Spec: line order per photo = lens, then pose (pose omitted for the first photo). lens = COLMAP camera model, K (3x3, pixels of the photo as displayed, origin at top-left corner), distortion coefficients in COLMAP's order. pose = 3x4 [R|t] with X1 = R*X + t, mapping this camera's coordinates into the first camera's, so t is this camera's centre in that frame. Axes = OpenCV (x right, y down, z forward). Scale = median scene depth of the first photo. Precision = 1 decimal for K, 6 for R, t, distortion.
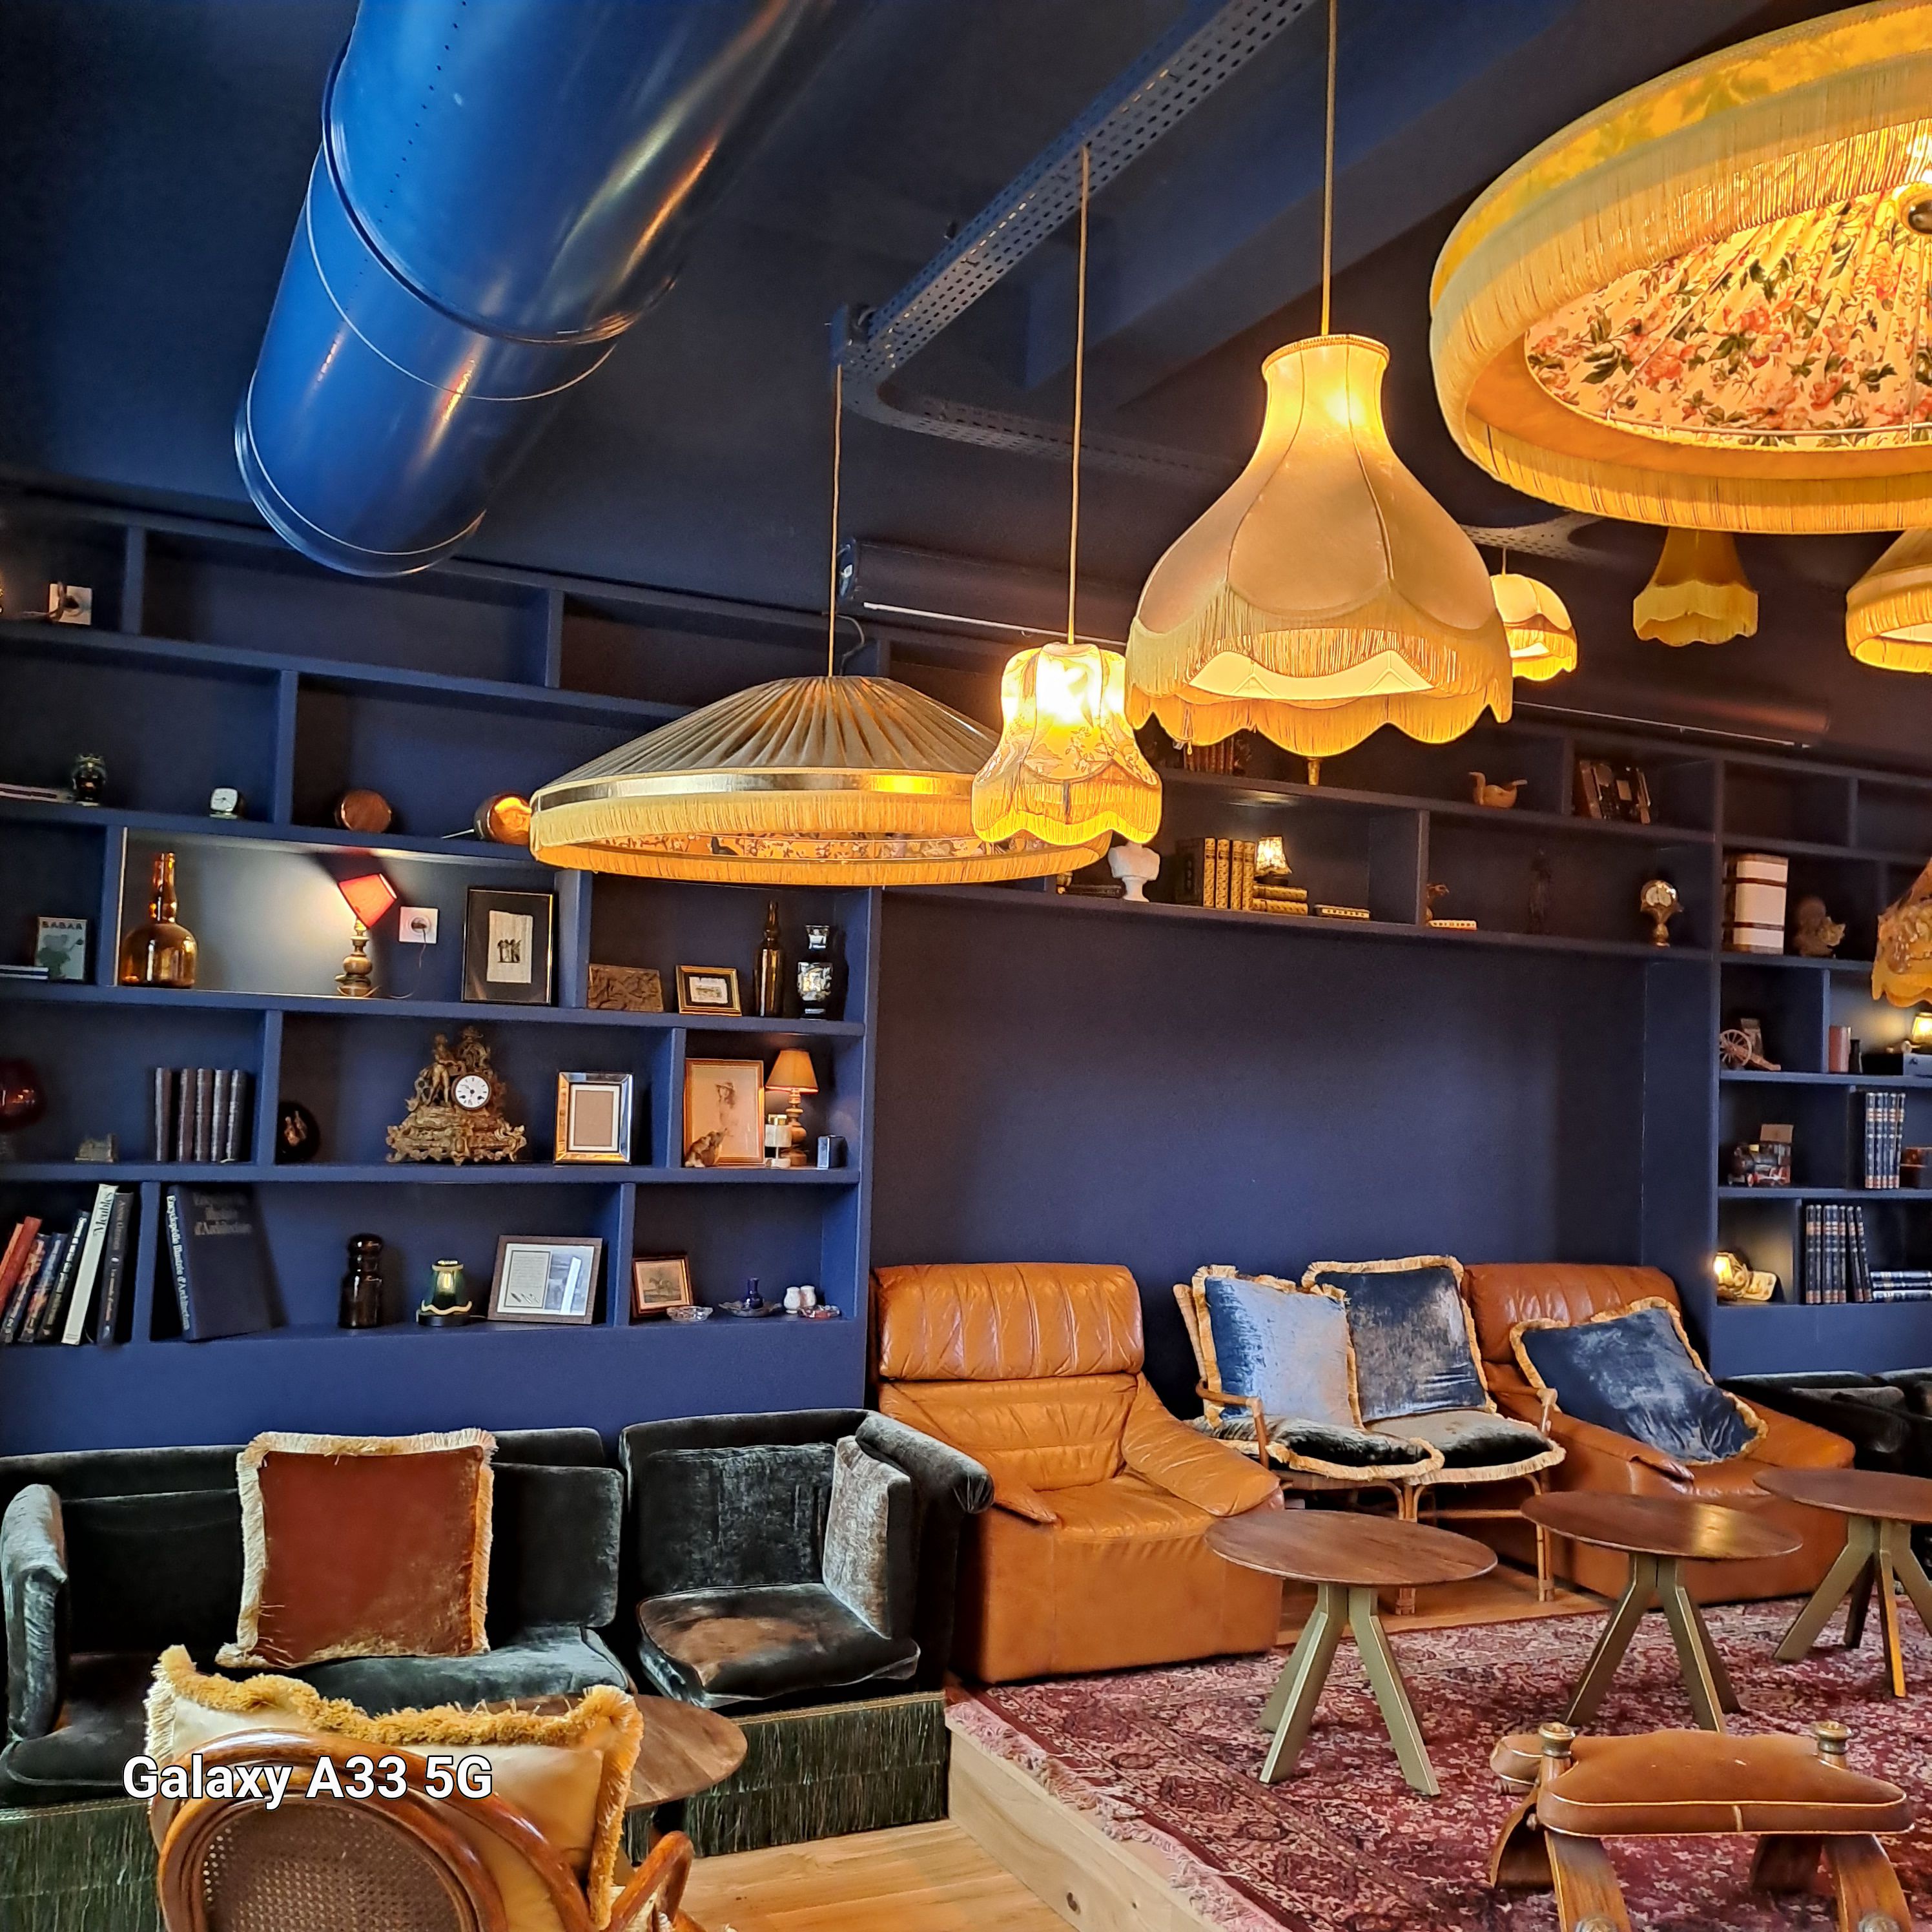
lens RADIAL K [[1870.0, 0, 996.9], [0, 1870.0, 986.2], [0, 0, 1]] dist [0.133748, -0.247691]
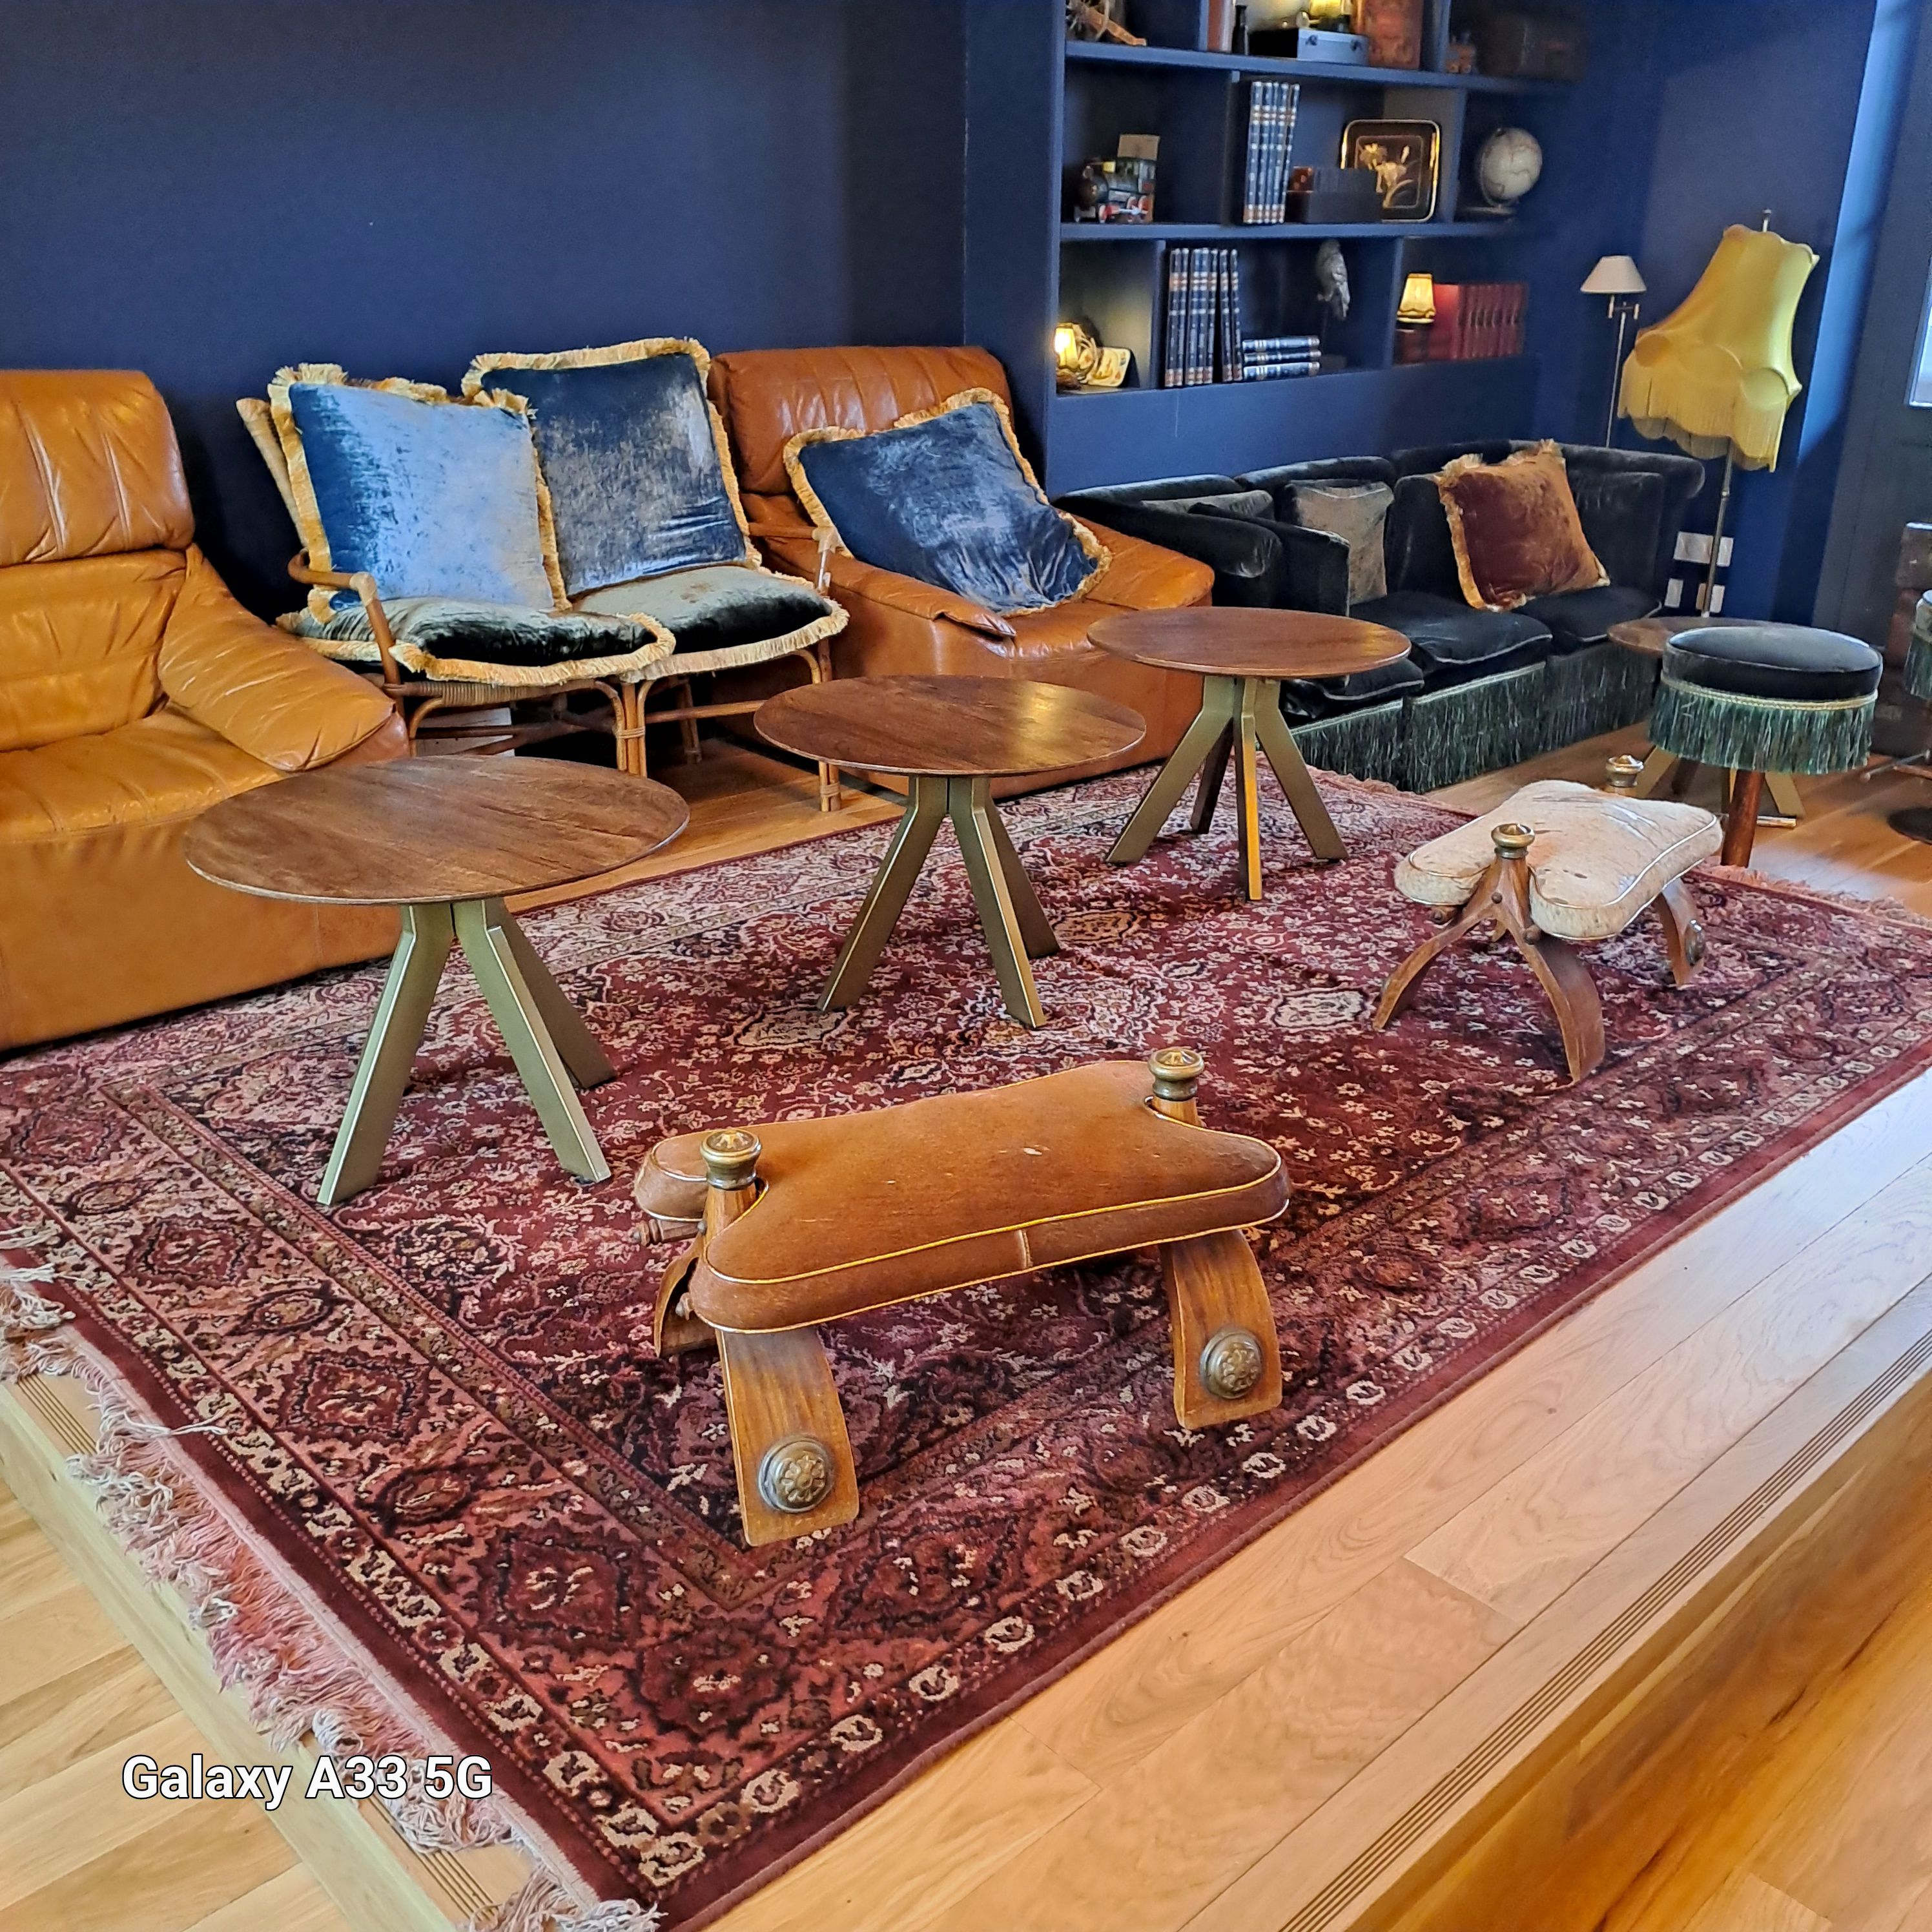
lens RADIAL K [[1879.1, 0, 987.2], [0, 1879.1, 986.1], [0, 0, 1]] dist [0.140335, -0.260862]
pose [[0.951499, -0.134747, 0.276572, 0.149078], [0.002668, 0.902561, 0.430553, 0.072168], [-0.307639, -0.408933, 0.859146, 0.349531]]
